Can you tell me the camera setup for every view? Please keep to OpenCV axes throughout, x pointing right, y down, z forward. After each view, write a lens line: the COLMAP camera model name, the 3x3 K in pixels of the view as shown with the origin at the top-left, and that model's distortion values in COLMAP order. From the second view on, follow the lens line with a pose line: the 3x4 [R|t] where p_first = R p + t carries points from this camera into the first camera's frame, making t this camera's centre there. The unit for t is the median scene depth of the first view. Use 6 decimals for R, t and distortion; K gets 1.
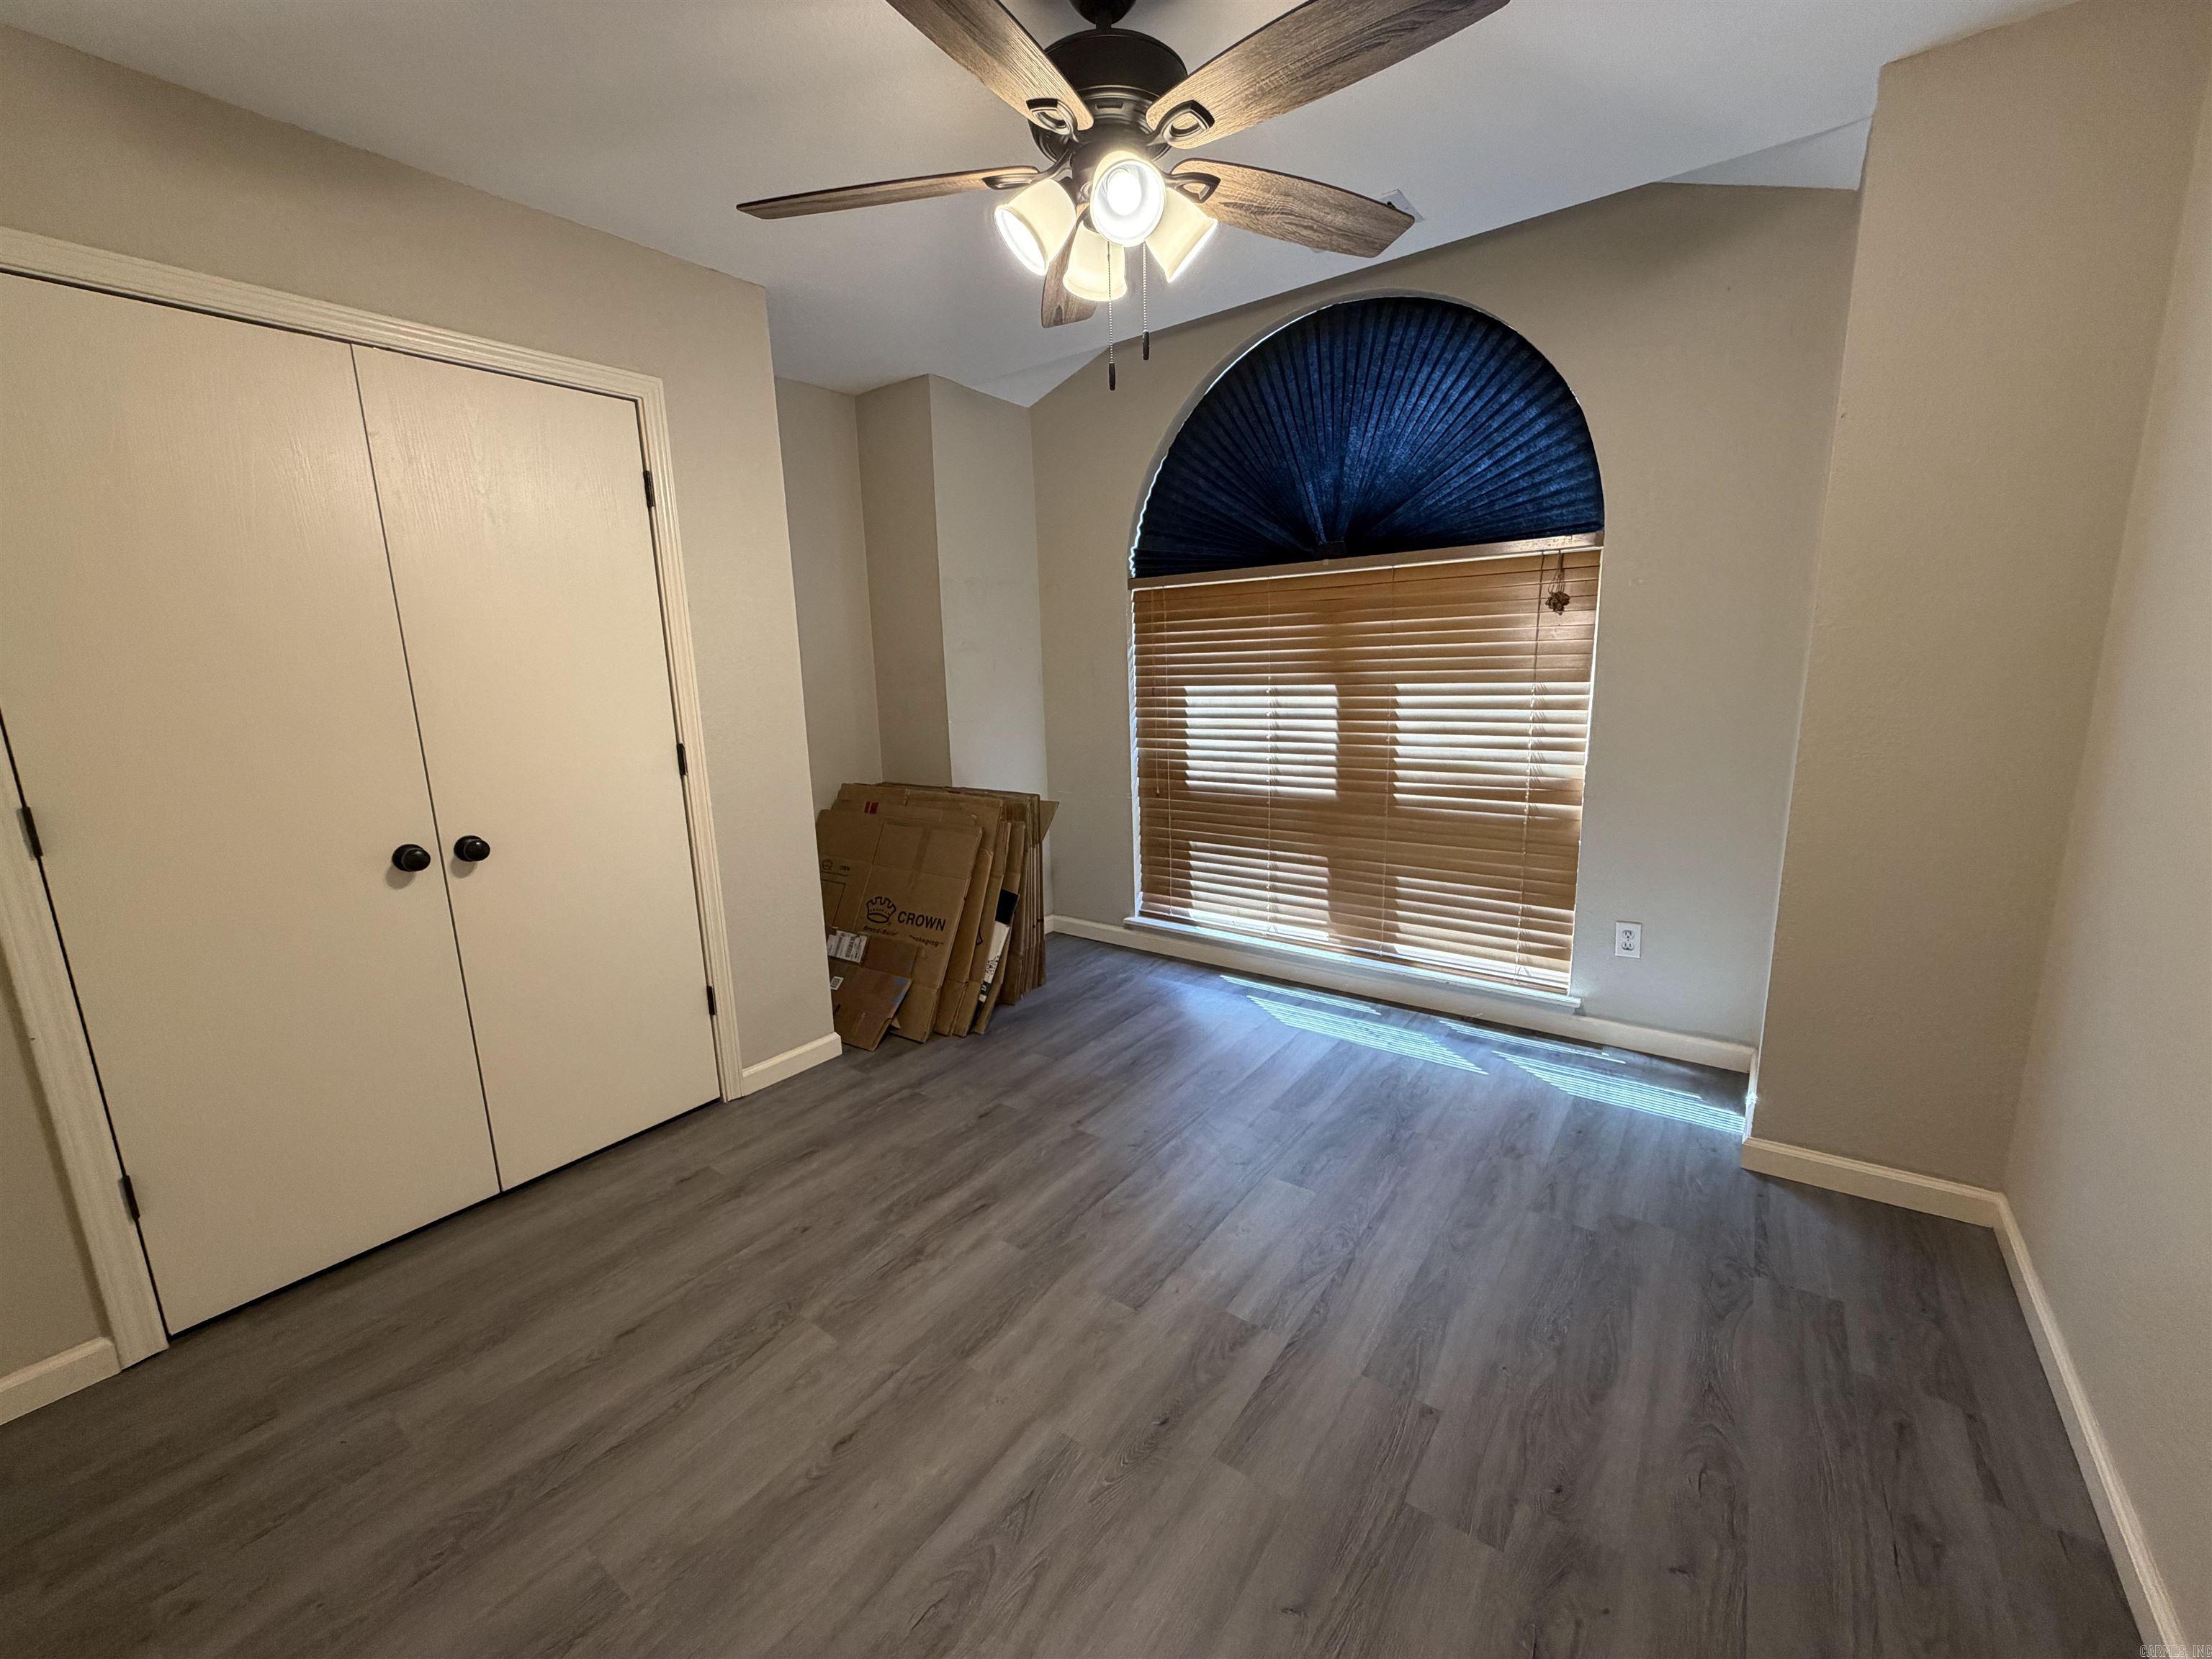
lens RADIAL K [[878.2, 0, 1101.9], [0, 878.2, 833.4], [0, 0, 1]] dist [-0.000026, -0.000125]
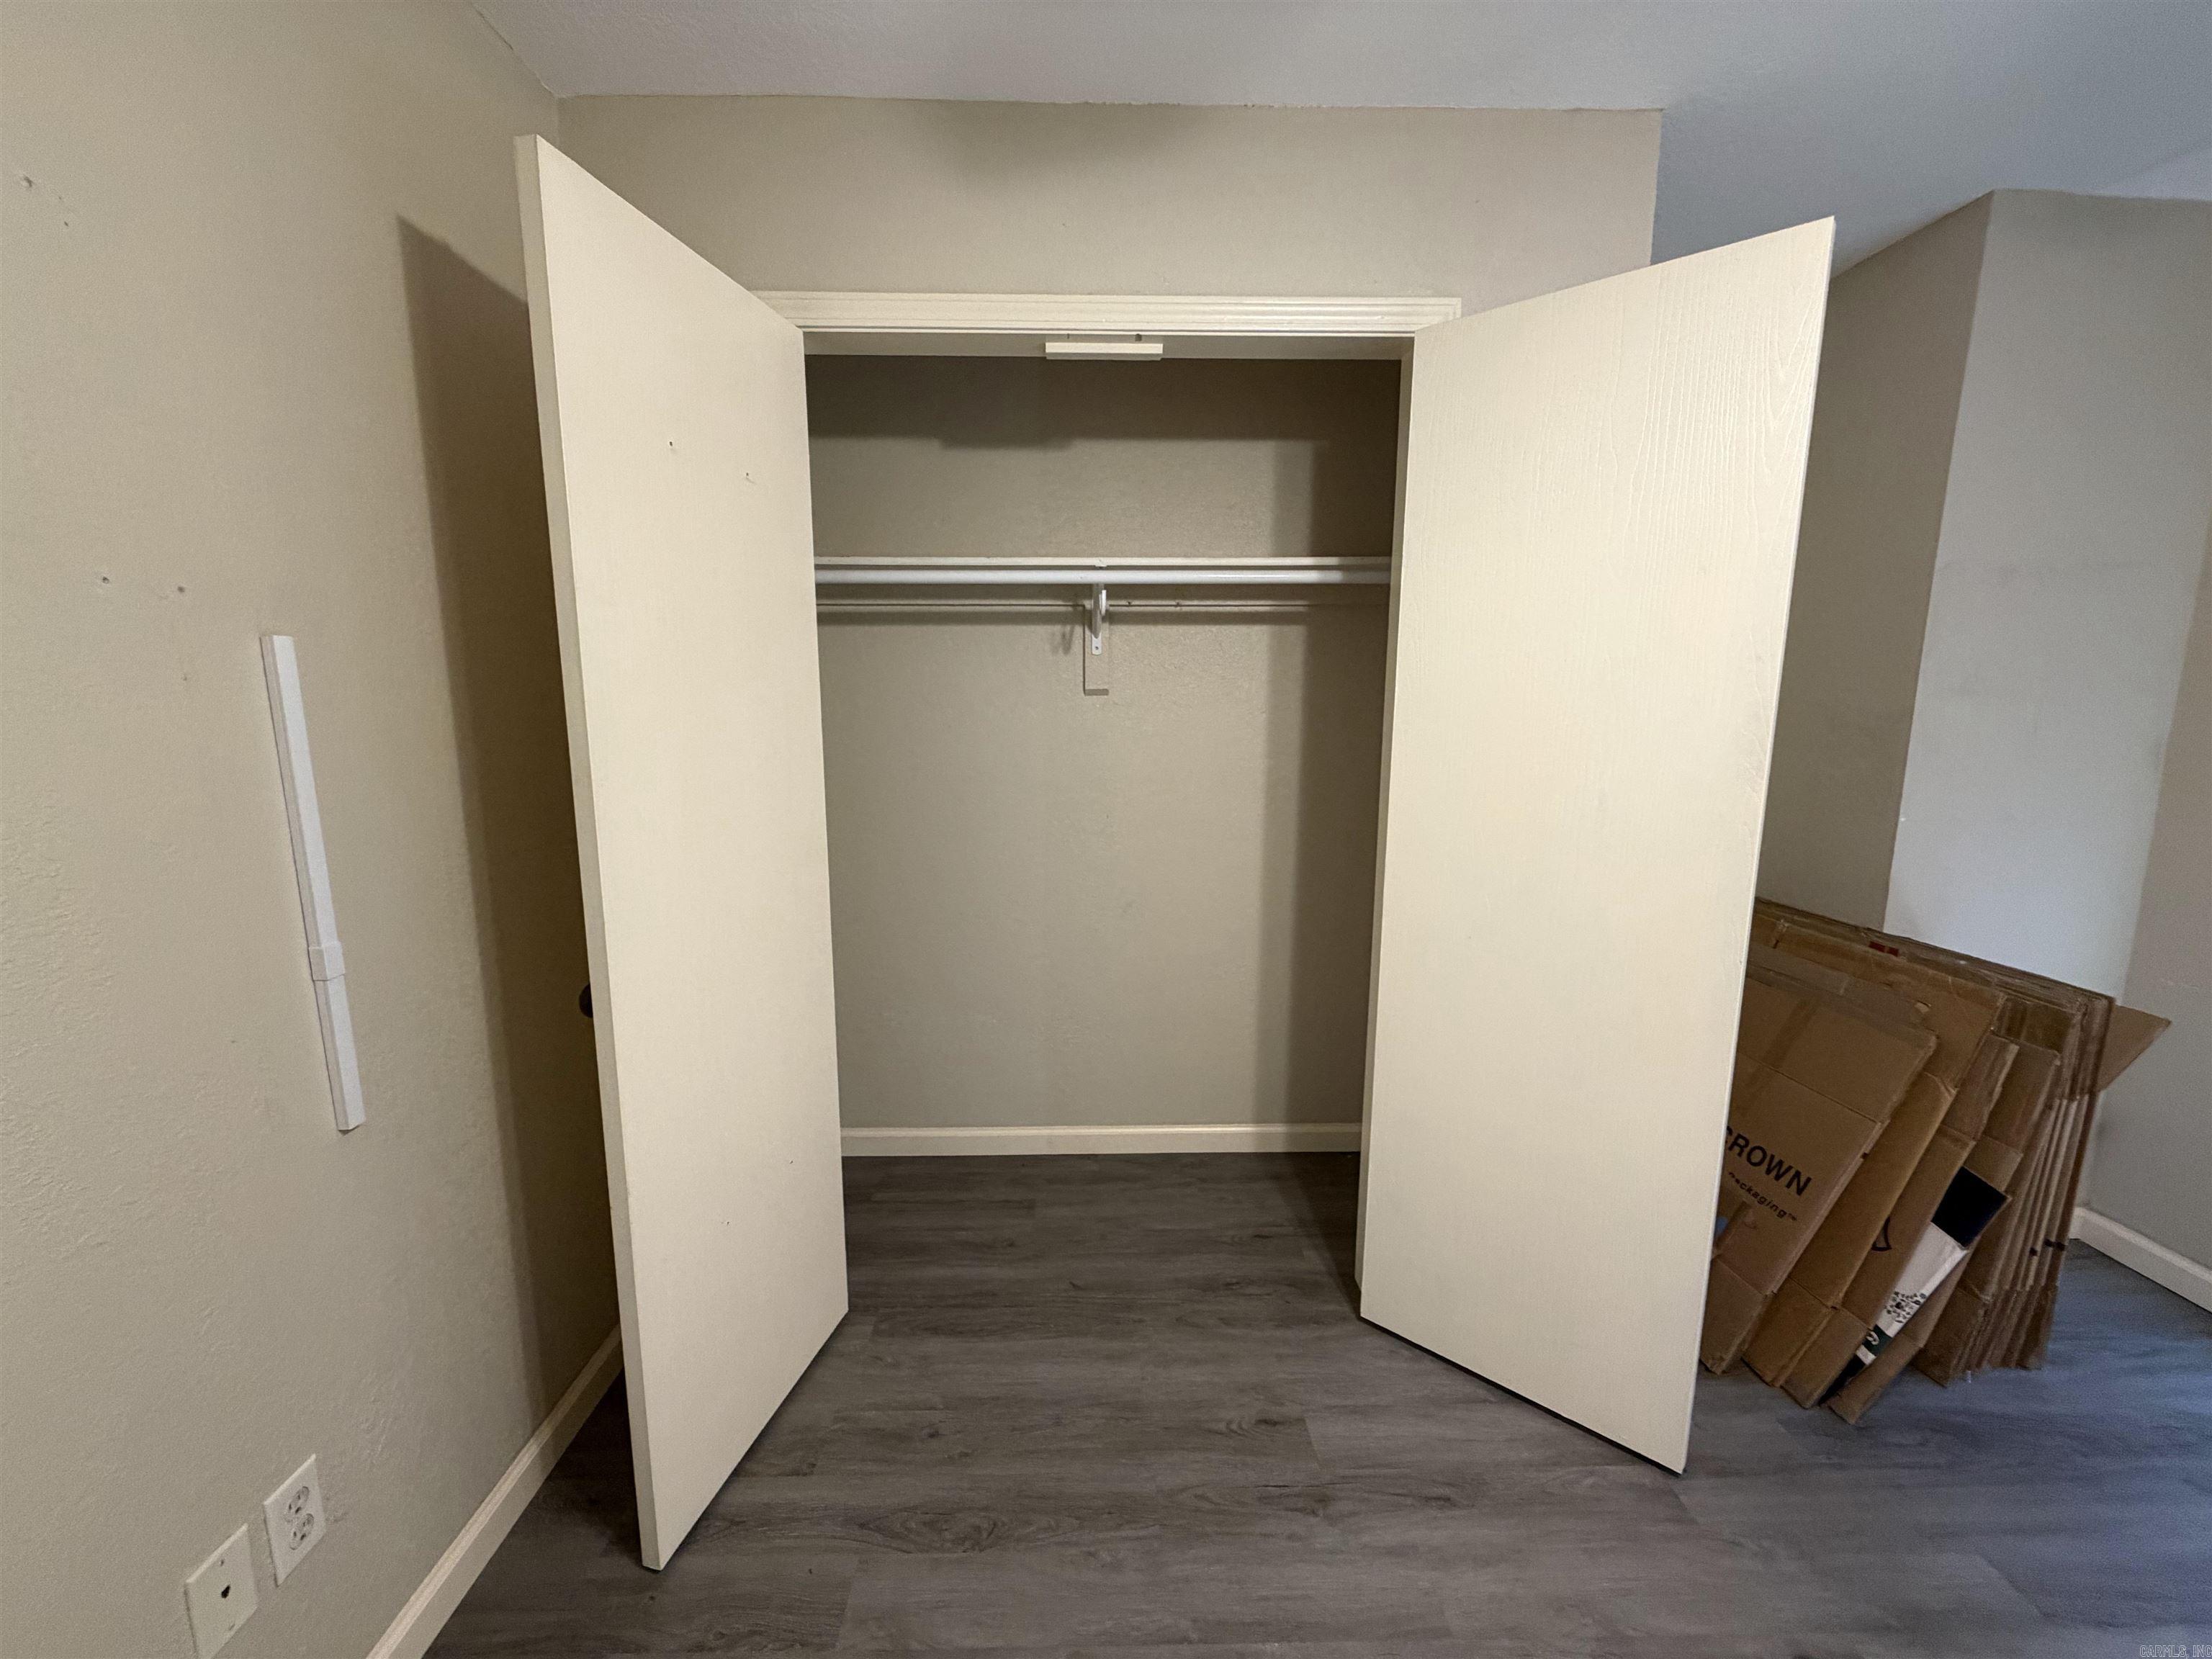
lens RADIAL K [[878.2, 0, 1101.9], [0, 878.2, 833.4], [0, 0, 1]] dist [-0.000026, -0.000125]
pose [[0.606729, 0.149382, -0.780747, -0.049356], [-0.173422, 0.983400, 0.053387, -0.066881], [0.775761, 0.103008, 0.622563, 0.284678]]
